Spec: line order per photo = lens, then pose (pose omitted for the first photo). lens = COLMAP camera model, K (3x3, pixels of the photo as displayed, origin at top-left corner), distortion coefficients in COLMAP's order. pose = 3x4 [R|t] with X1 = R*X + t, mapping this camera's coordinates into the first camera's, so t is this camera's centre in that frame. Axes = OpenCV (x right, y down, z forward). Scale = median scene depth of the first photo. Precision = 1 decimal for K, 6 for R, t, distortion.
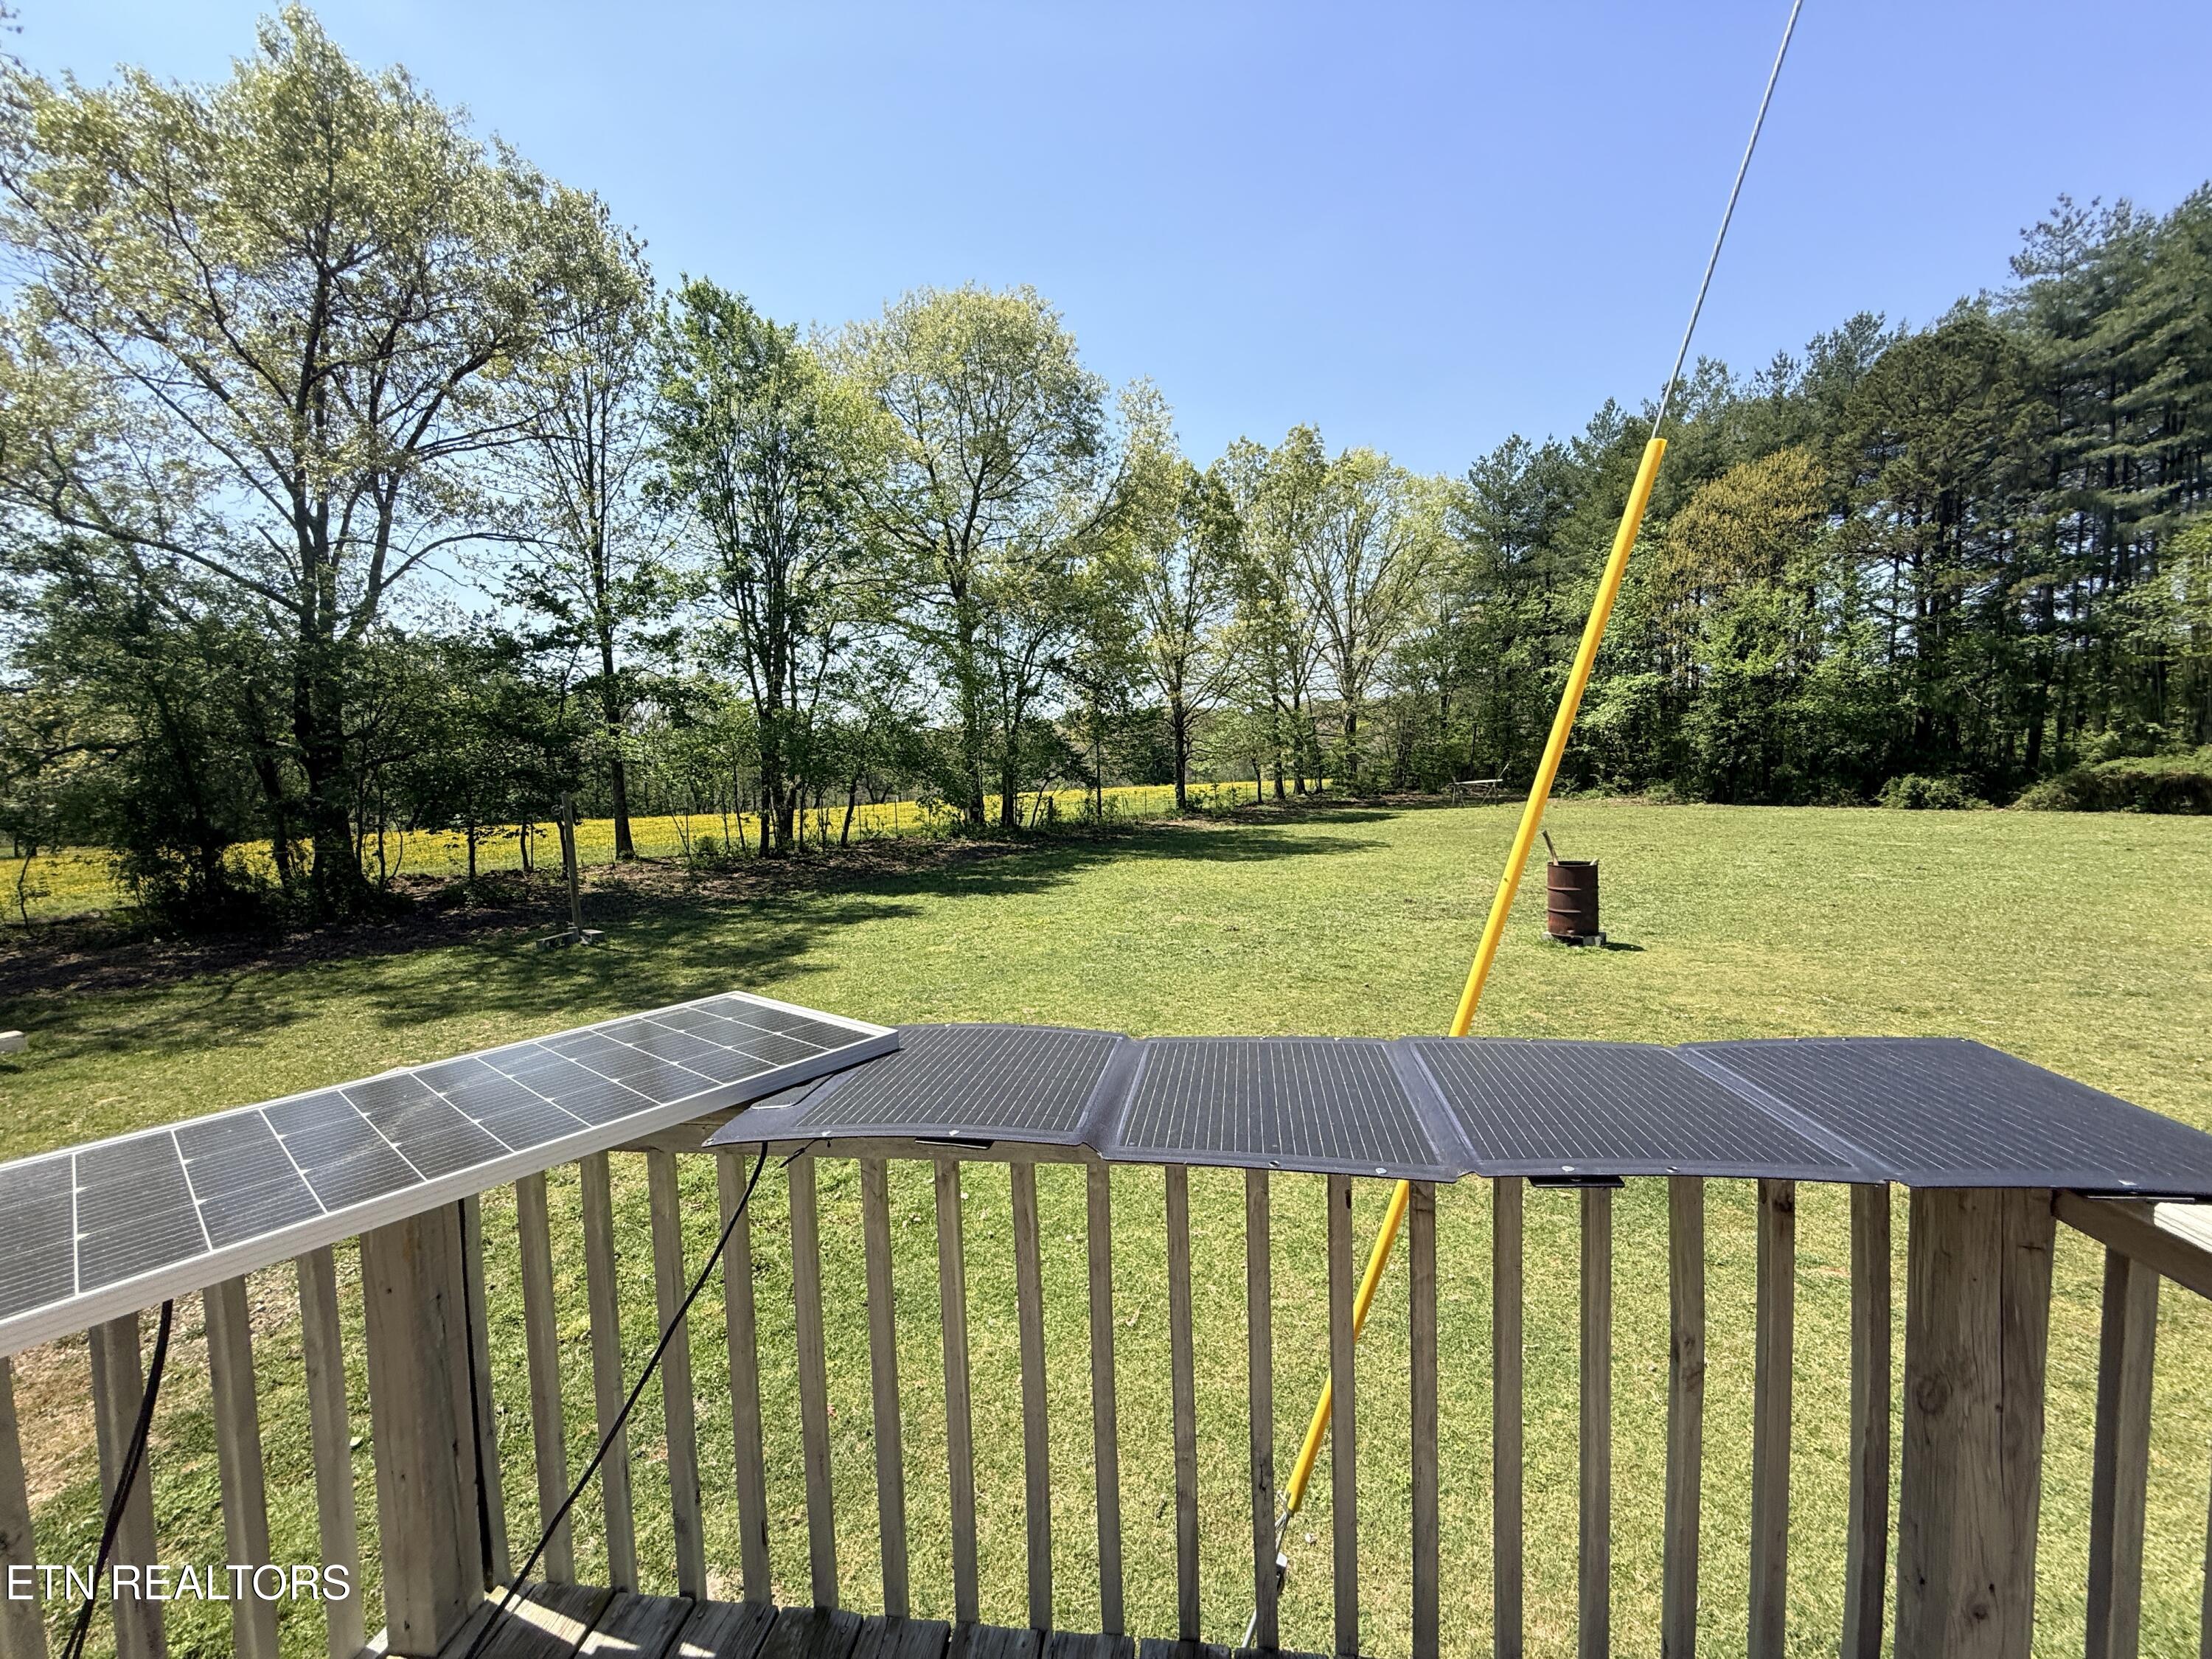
lens RADIAL K [[884.0, 0, 1095.4], [0, 884.0, 831.6], [0, 0, 1]] dist [-0.001354, 0.000604]
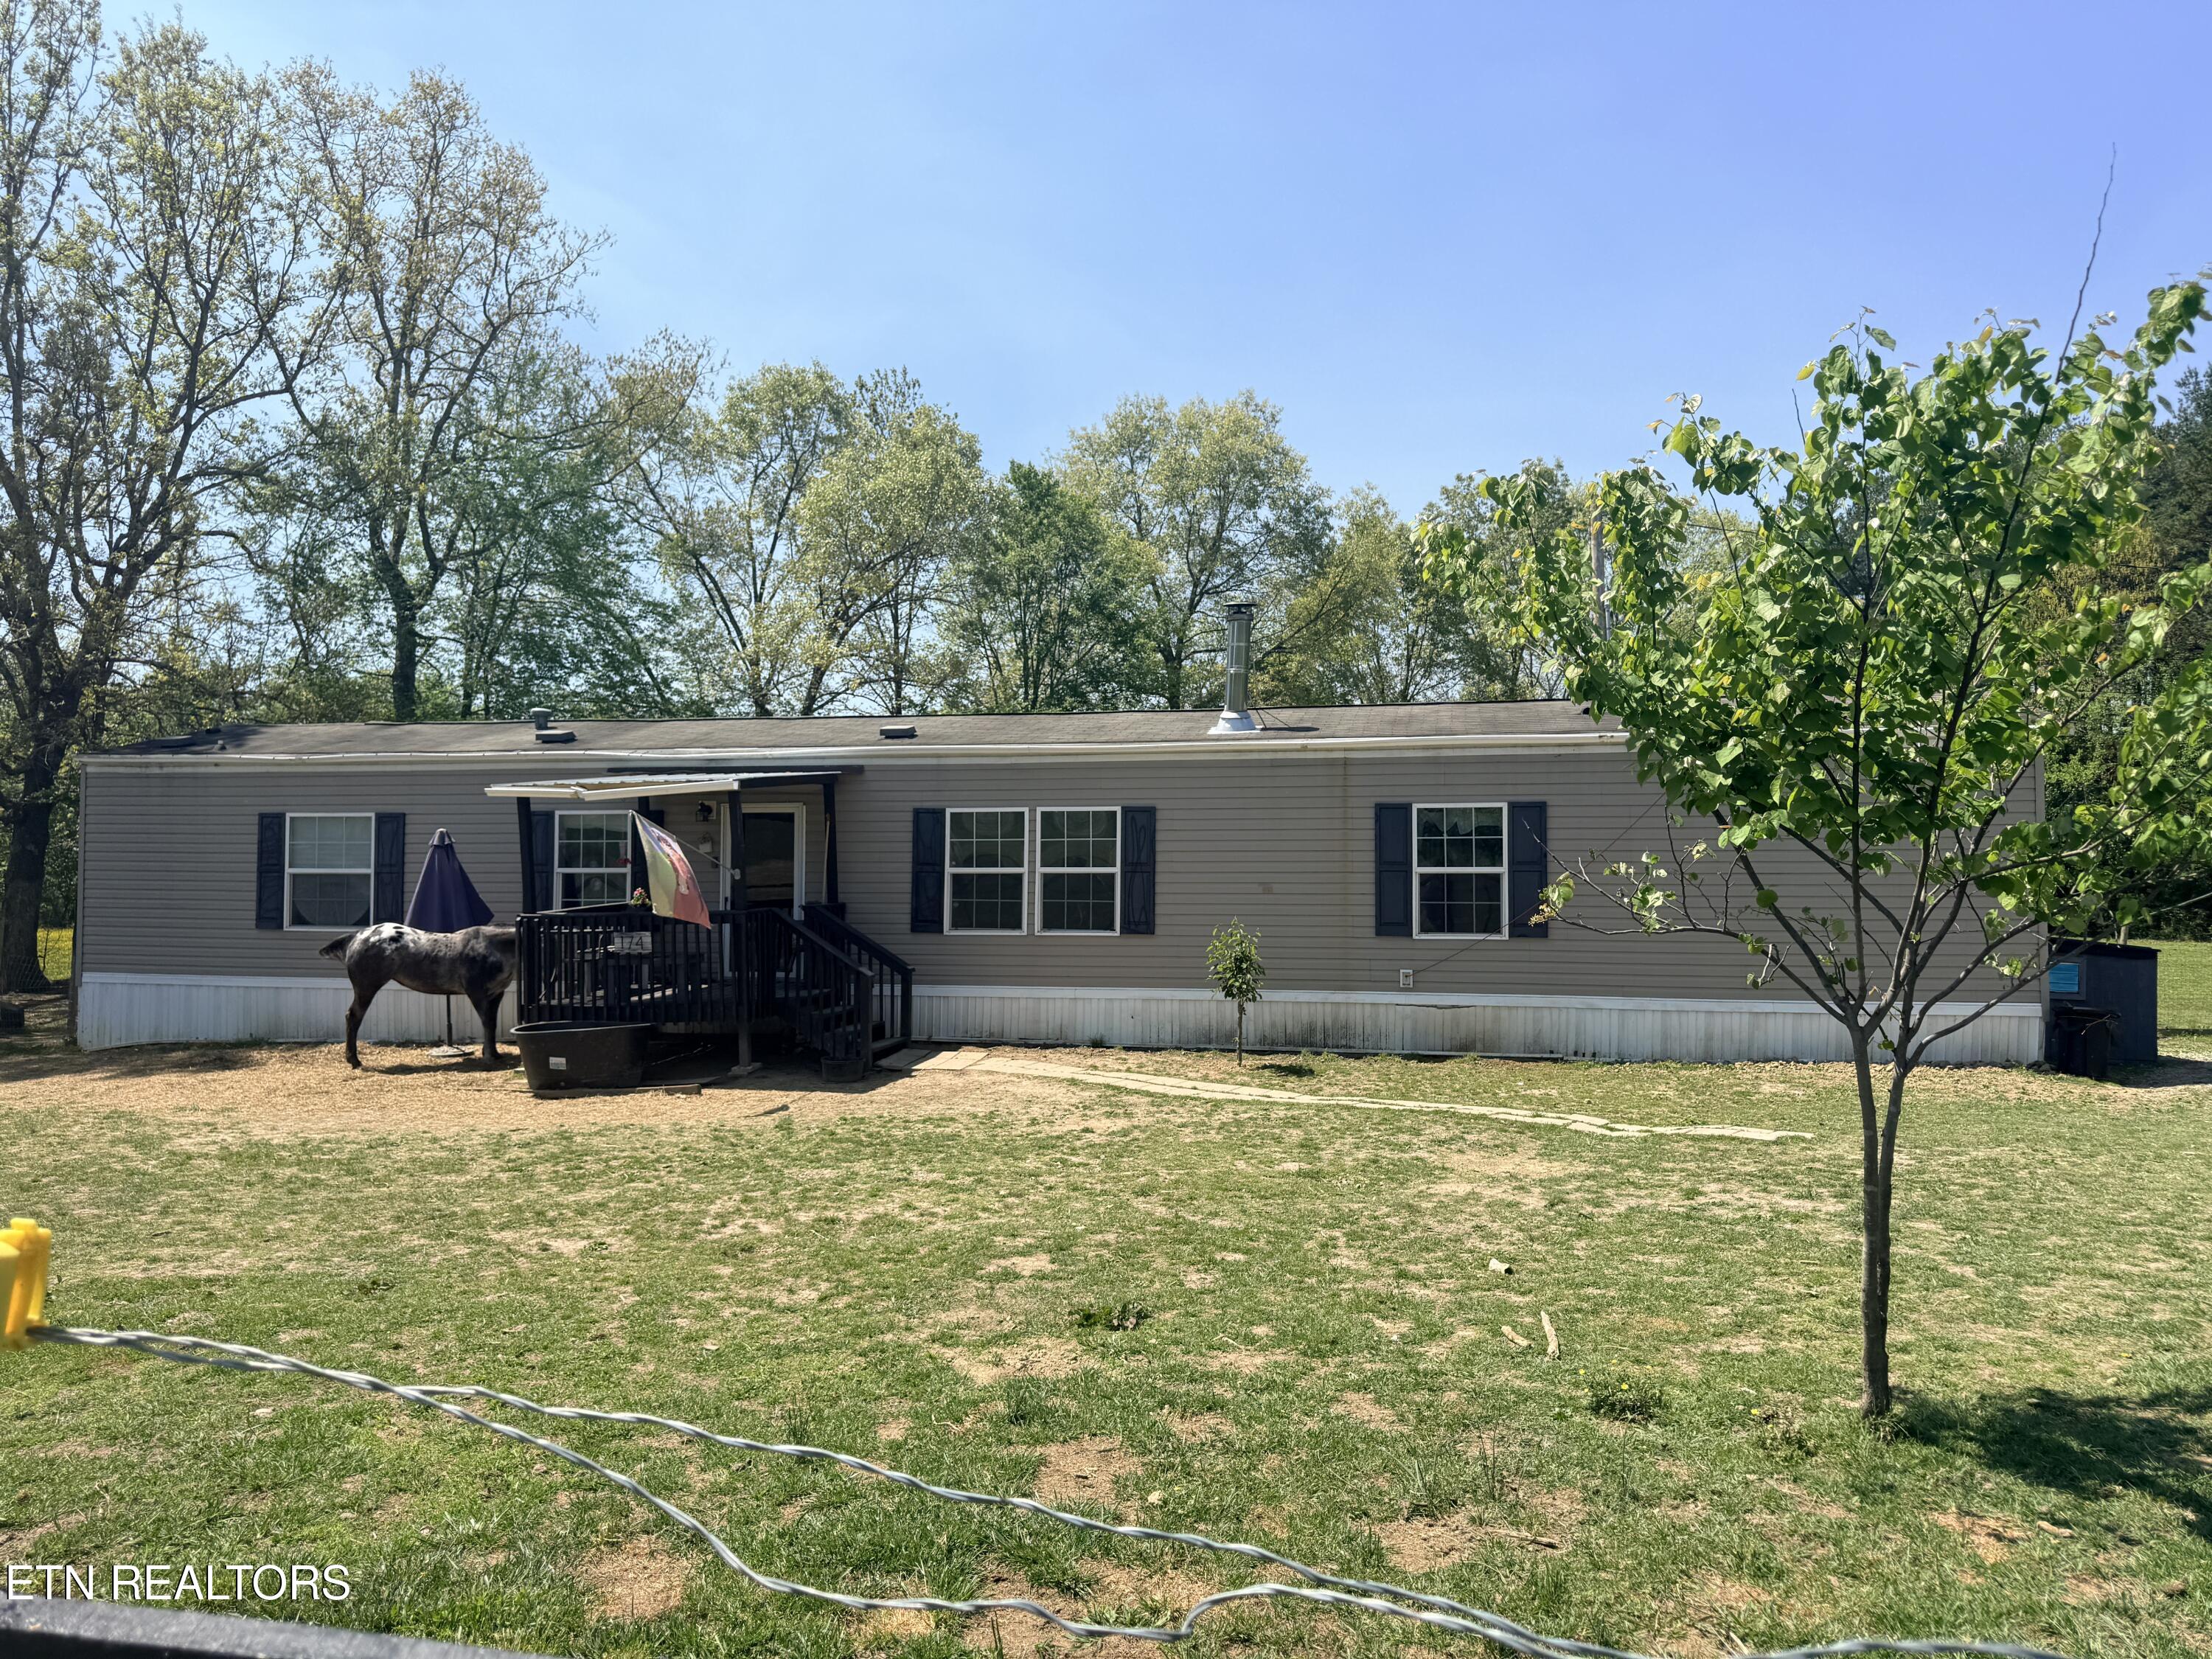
lens RADIAL K [[1558.4, 0, 1113.4], [0, 1558.4, 810.8], [0, 0, 1]] dist [0.059797, -0.073782]
pose [[0.997032, 0.033139, -0.069485, -0.057610], [-0.040520, 0.993361, -0.107668, 0.039470], [0.065456, 0.110164, 0.991756, -0.443531]]
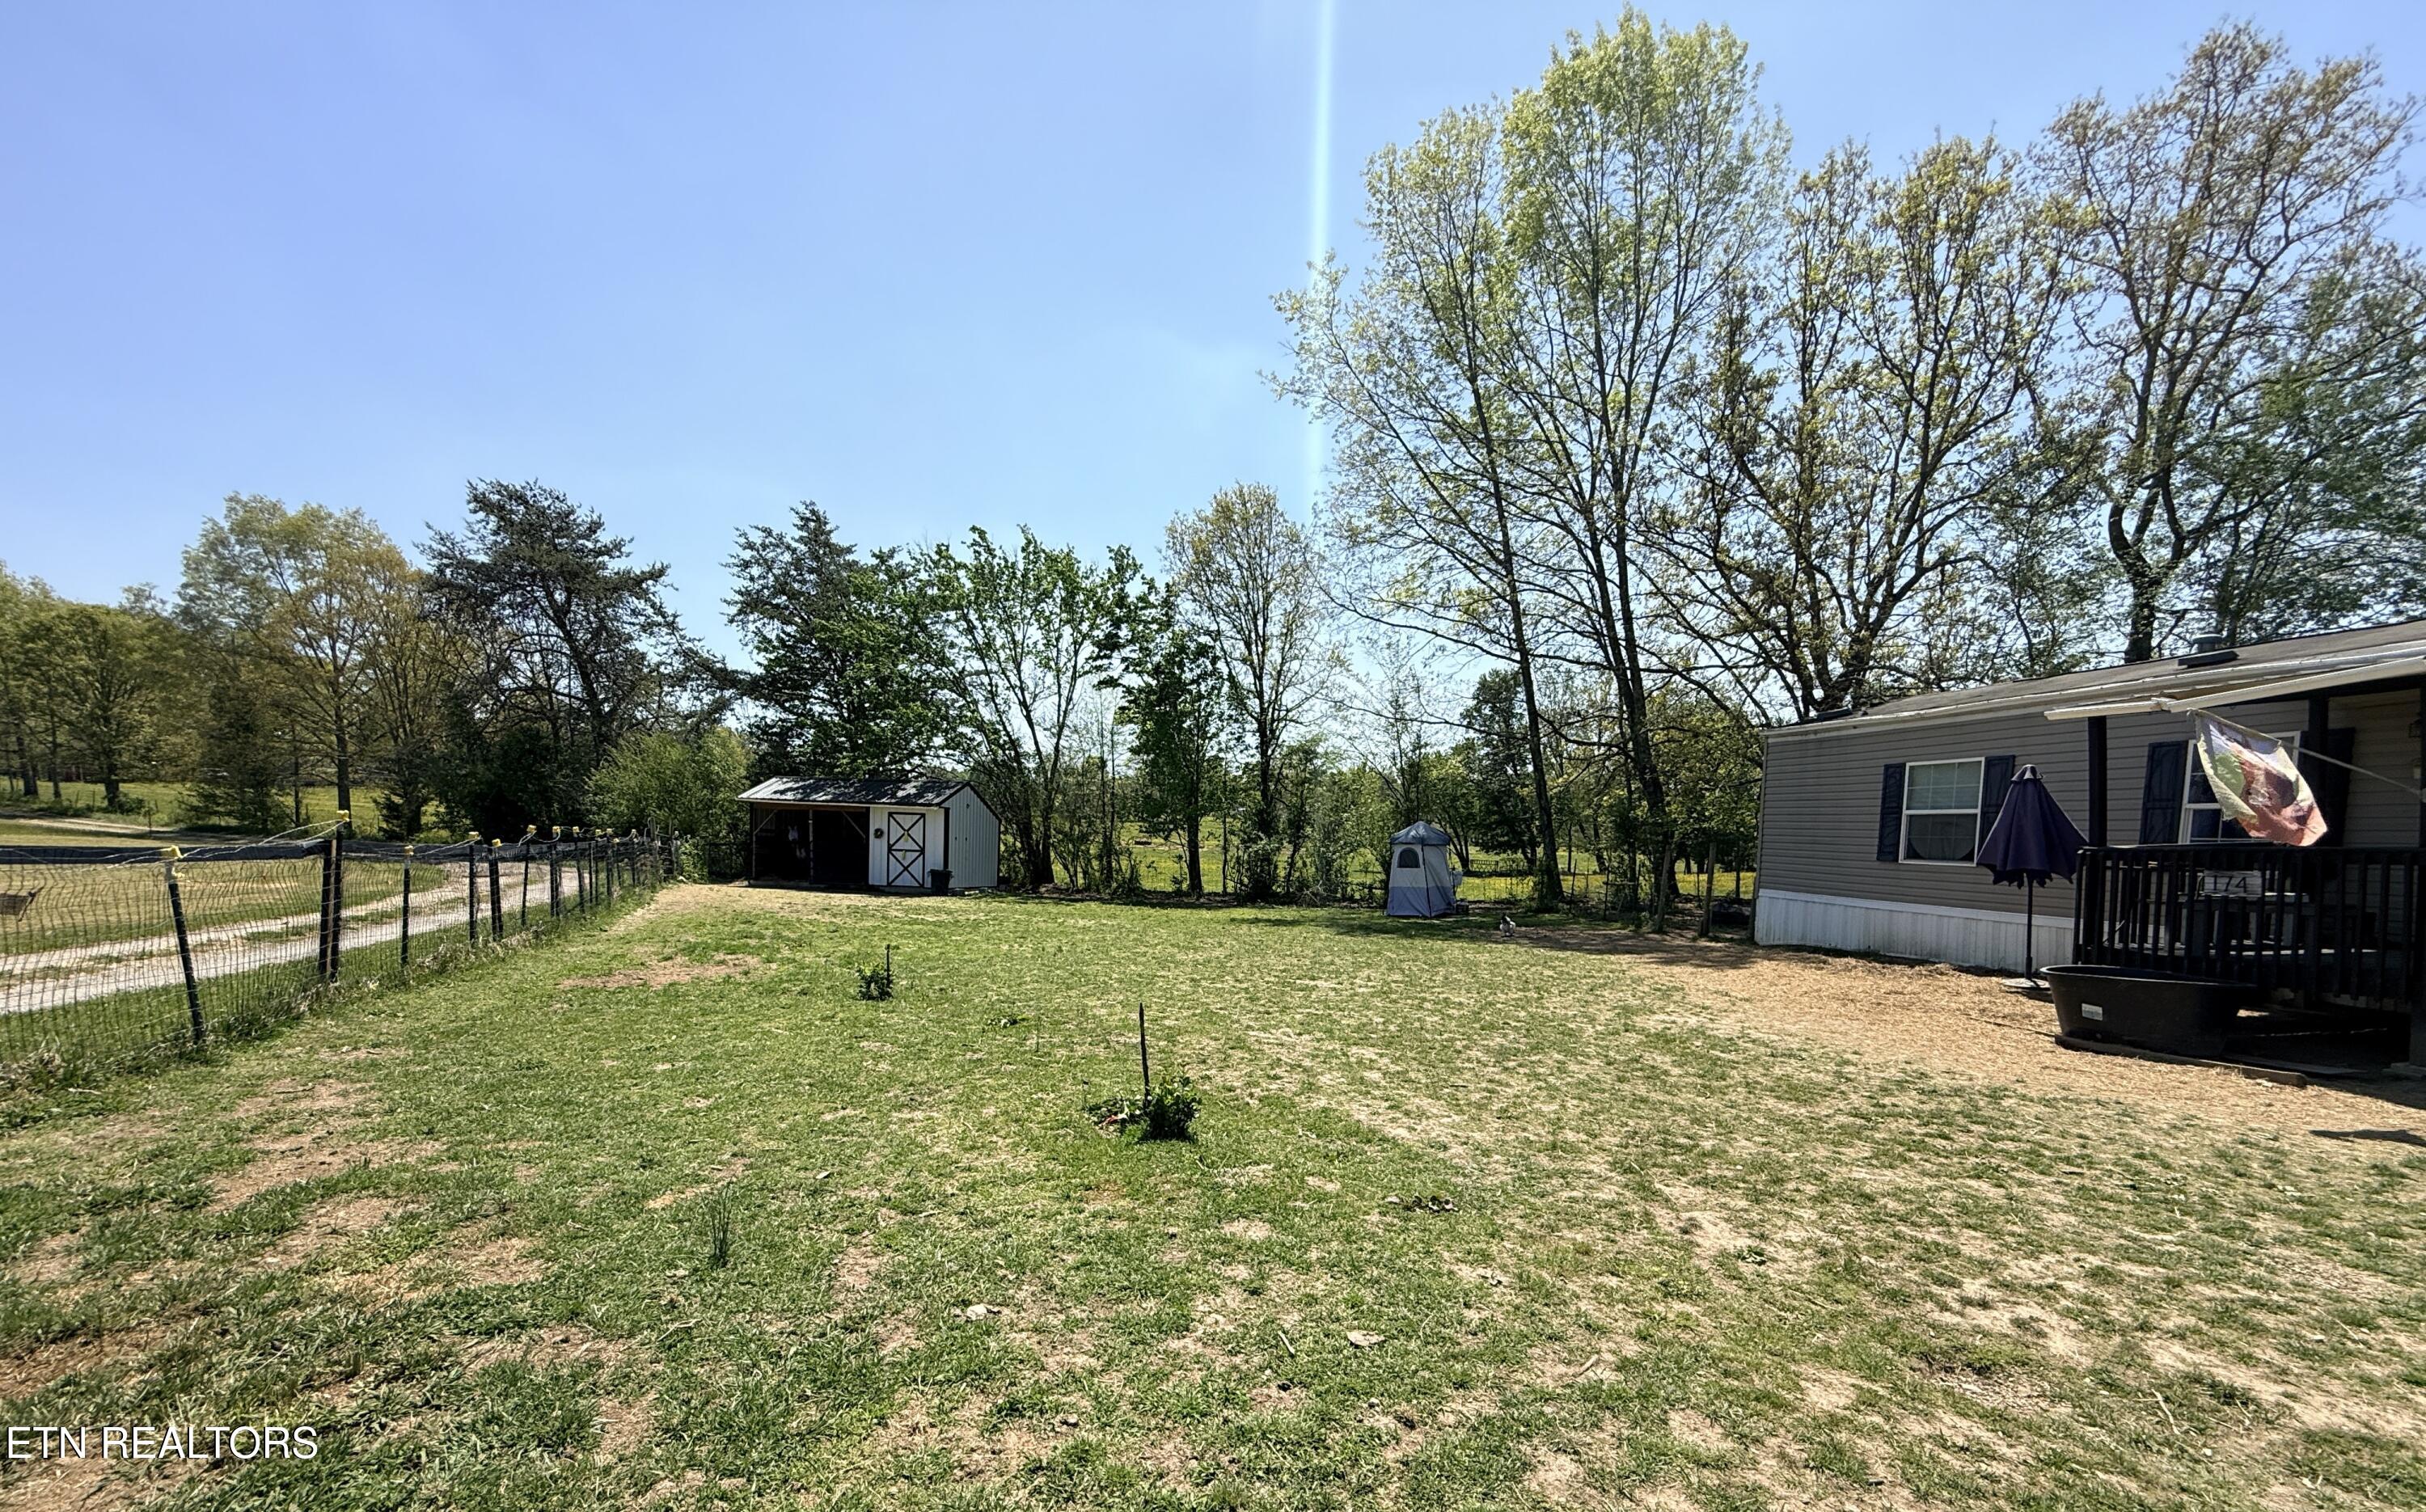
lens RADIAL K [[971.2, 0, 1199.1], [0, 971.2, 920.8], [0, 0, 1]] dist [-0.005173, 0.001401]
pose [[0.251535, 0.128438, -0.959288, -0.064822], [-0.092121, 0.989833, 0.108372, 0.040050], [0.963454, 0.061112, 0.260809, -0.340641]]
